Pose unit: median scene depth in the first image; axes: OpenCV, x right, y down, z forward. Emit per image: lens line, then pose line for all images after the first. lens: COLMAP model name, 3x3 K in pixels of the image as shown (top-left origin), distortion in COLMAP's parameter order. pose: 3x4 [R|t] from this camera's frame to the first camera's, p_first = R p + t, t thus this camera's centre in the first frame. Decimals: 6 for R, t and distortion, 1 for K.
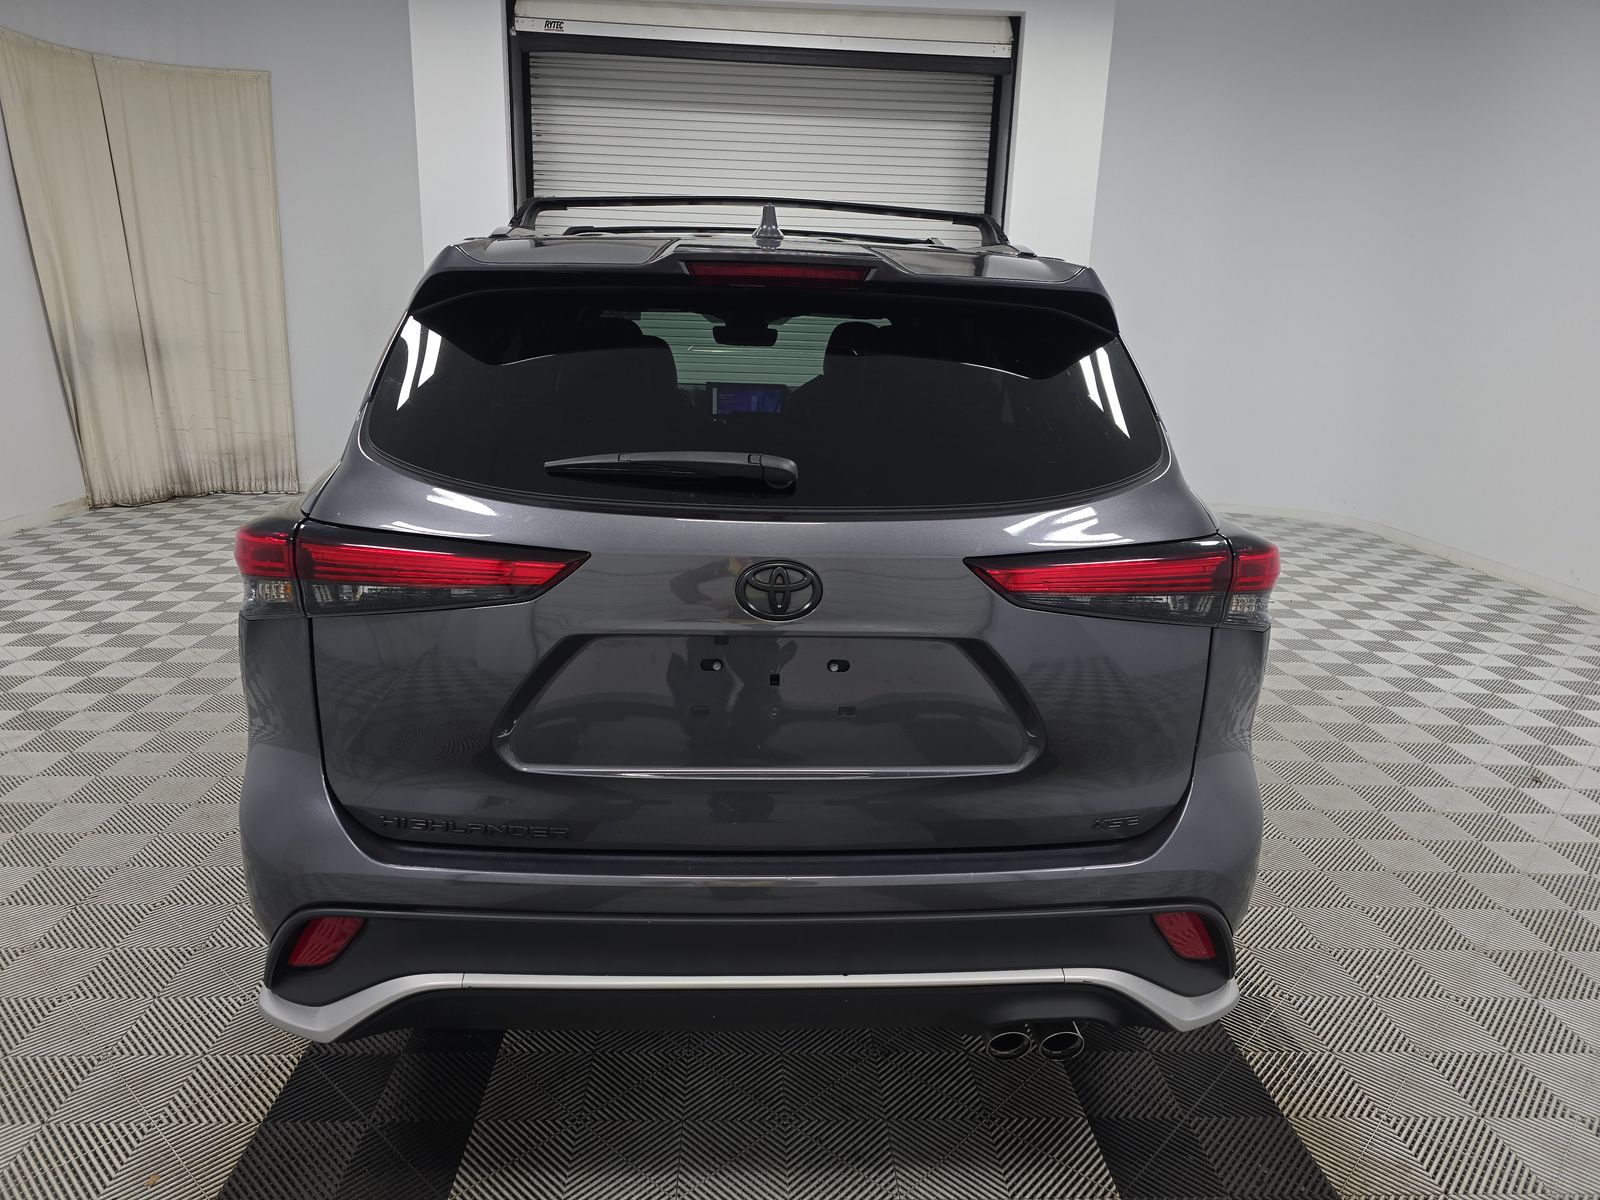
lens RADIAL K [[1077.0, 0, 800.0], [0, 1077.0, 600.0], [0, 0, 1]] dist [0.000729, -0.005512]
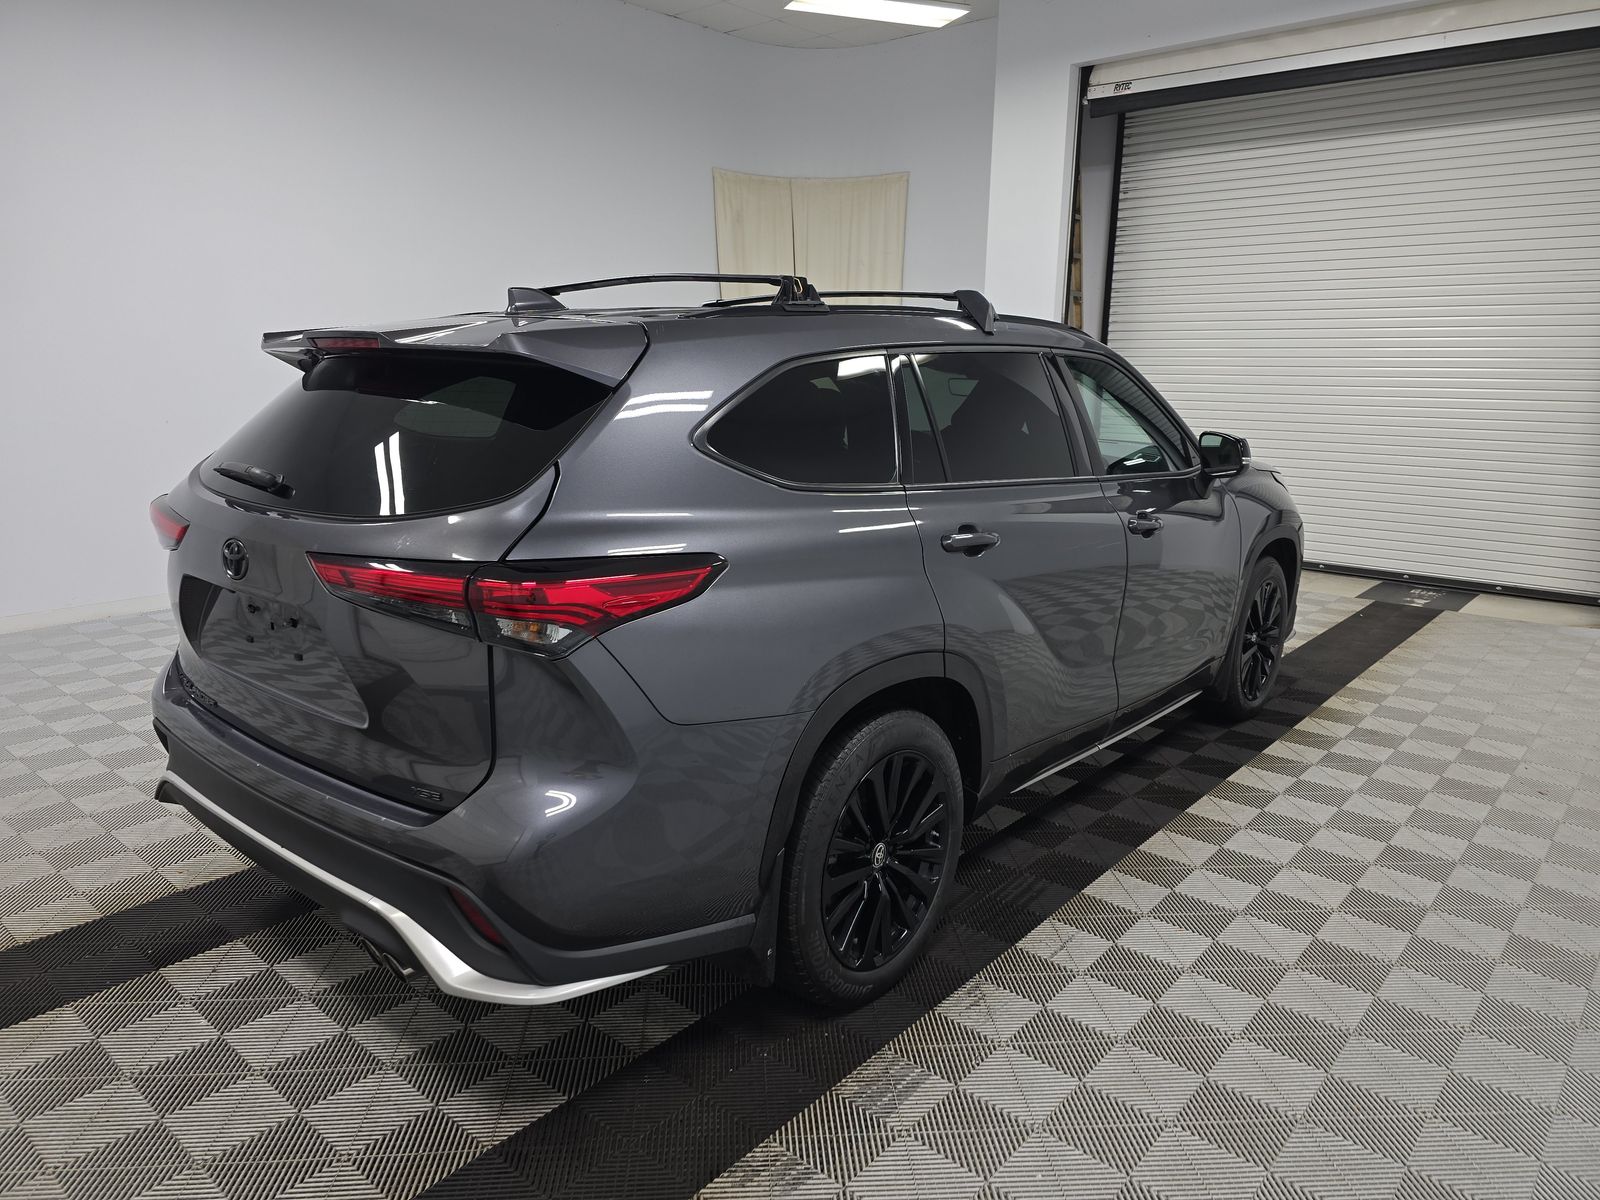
lens RADIAL K [[1077.0, 0, 800.0], [0, 1077.0, 600.0], [0, 0, 1]] dist [0.000729, -0.005512]
pose [[0.726057, 0.121181, -0.676873, 0.290731], [-0.151772, 0.988314, 0.014138, -0.017508], [0.670676, 0.092465, 0.735964, 0.079779]]
